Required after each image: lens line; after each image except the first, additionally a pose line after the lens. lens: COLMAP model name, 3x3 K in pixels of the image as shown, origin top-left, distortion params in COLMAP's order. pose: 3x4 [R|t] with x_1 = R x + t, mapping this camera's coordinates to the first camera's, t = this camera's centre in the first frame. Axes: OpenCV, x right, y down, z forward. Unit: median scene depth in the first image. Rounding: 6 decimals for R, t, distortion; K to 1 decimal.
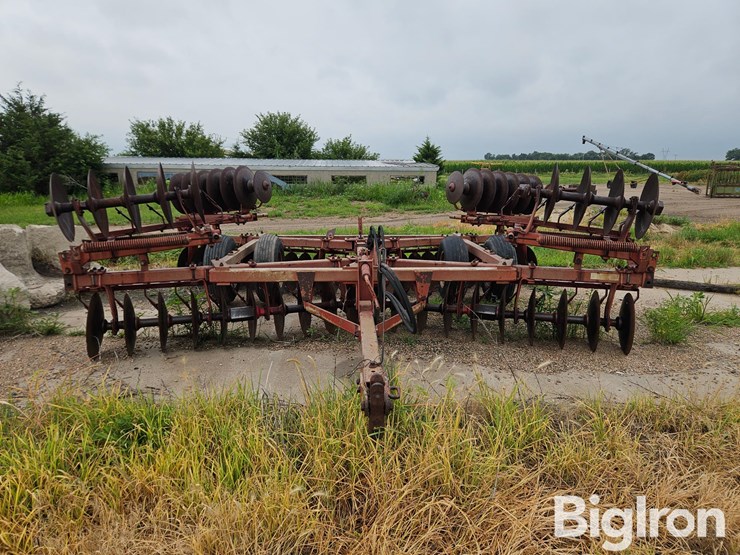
lens RADIAL K [[493.4, 0, 367.3], [0, 493.4, 268.2], [0, 0, 1]] dist [0.080075, -0.067569]
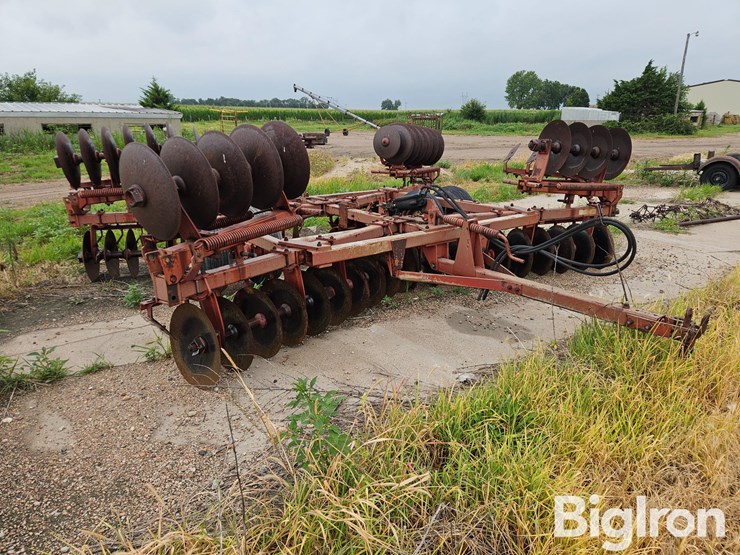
lens RADIAL K [[500.1, 0, 363.4], [0, 500.1, 272.9], [0, 0, 1]] dist [0.080815, -0.069984]
pose [[0.837471, -0.162851, 0.521653, -0.108577], [0.106969, 0.984951, 0.135755, -0.010494], [-0.535910, -0.057890, 0.842288, 0.034451]]
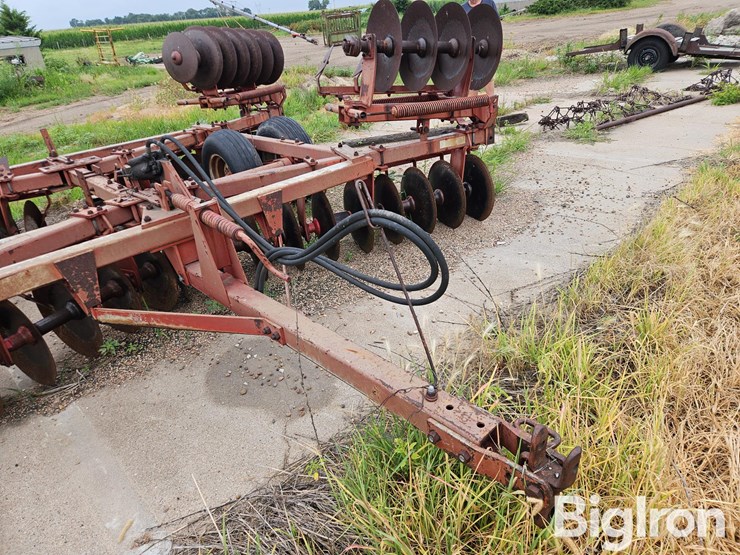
lens RADIAL K [[500.1, 0, 363.4], [0, 500.1, 272.9], [0, 0, 1]] dist [0.080815, -0.069984]
pose [[0.759520, -0.356552, 0.544058, -0.029610], [0.214929, 0.926973, 0.307452, -0.011652], [-0.613950, -0.116582, 0.780688, 0.062920]]
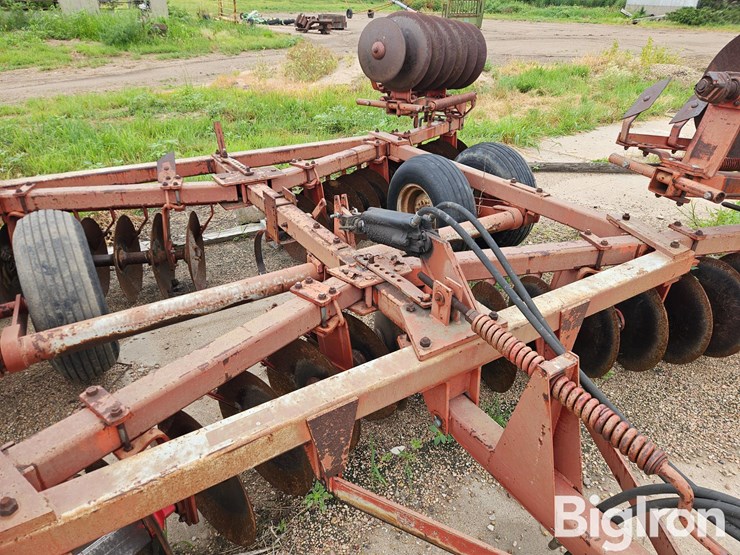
lens RADIAL K [[500.1, 0, 363.4], [0, 500.1, 272.9], [0, 0, 1]] dist [0.080815, -0.069984]
pose [[0.867788, -0.225624, 0.442762, -0.035962], [0.078843, 0.942212, 0.325607, -0.027769], [-0.490640, -0.247649, 0.835429, 0.115982]]
